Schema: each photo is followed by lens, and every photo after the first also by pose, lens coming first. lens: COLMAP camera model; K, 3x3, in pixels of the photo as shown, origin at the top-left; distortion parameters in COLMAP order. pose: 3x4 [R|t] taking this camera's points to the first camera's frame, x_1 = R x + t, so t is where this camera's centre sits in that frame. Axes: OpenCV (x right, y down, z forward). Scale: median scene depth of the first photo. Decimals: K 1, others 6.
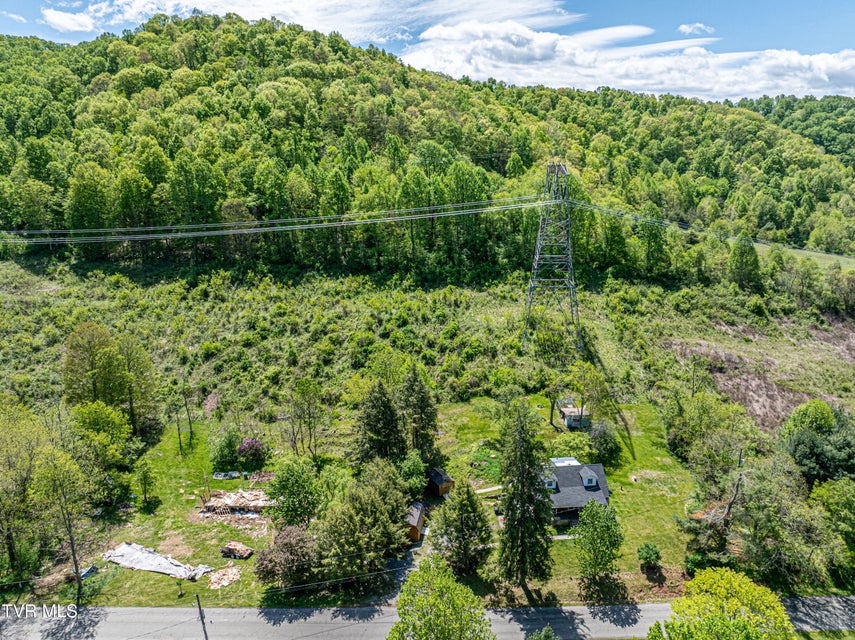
lens RADIAL K [[605.6, 0, 431.9], [0, 605.6, 321.4], [0, 0, 1]] dist [-0.054358, 0.028274]
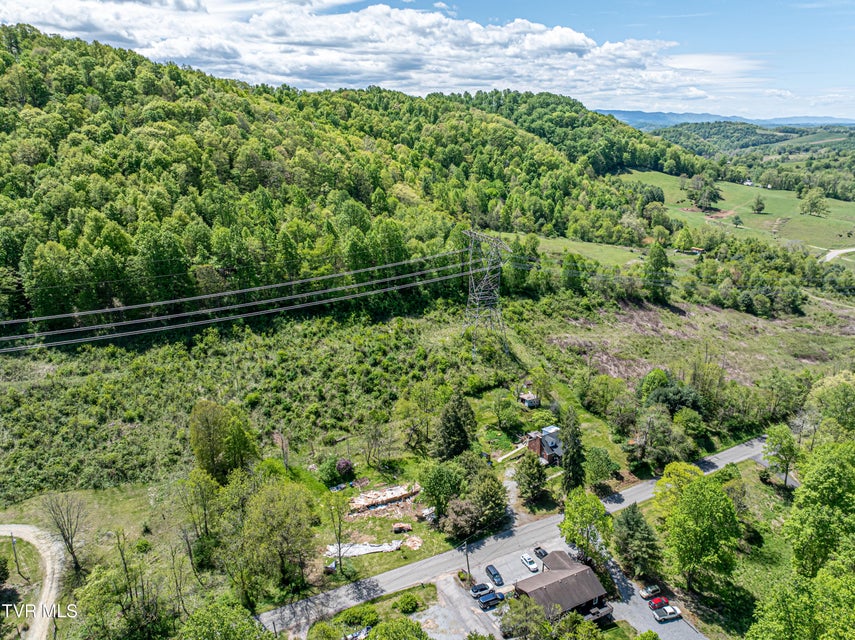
lens RADIAL K [[605.6, 0, 434.8], [0, 605.6, 322.5], [0, 0, 1]] dist [-0.054358, 0.028274]
pose [[0.900151, -0.139946, 0.412484, -0.488151], [0.111075, 0.989424, 0.093292, -0.176335], [-0.421177, -0.038160, 0.906175, -0.278821]]
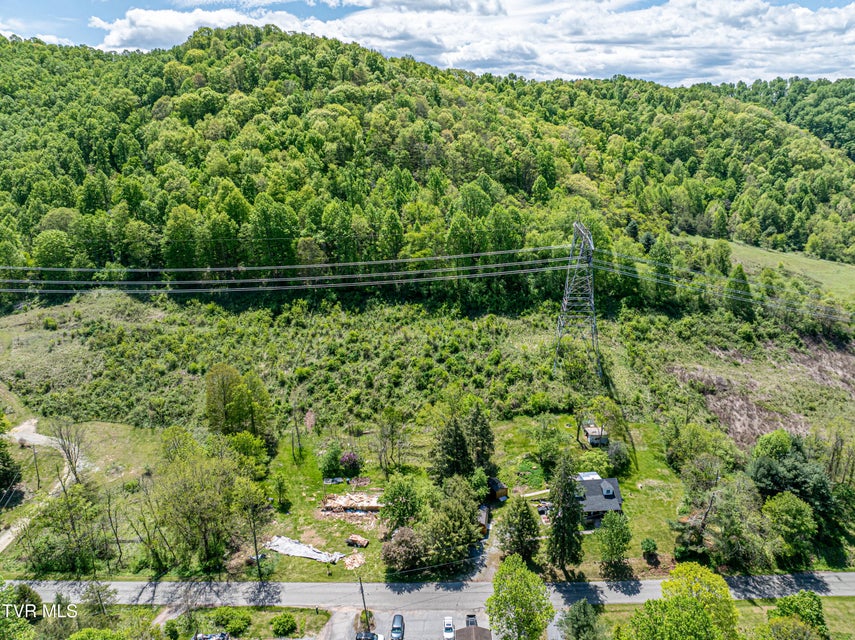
lens RADIAL K [[605.6, 0, 431.5], [0, 605.6, 322.6], [0, 0, 1]] dist [-0.054358, 0.028274]
pose [[0.999825, -0.002971, -0.018452, -0.071878], [0.004184, 0.997808, 0.066043, -0.131874], [0.018215, -0.066109, 0.997646, -0.222482]]
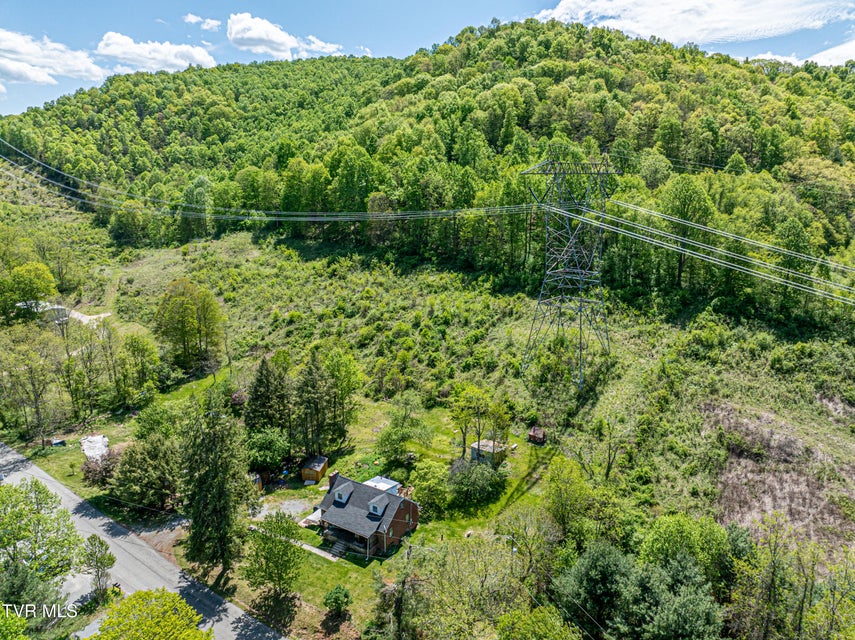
lens RADIAL K [[605.6, 0, 428.8], [0, 605.6, 323.9], [0, 0, 1]] dist [-0.054358, 0.028274]
pose [[0.800721, 0.161054, -0.576981, 0.490016], [-0.160968, 0.985603, 0.051726, -0.041394], [0.577005, 0.051457, 0.815118, 0.179254]]
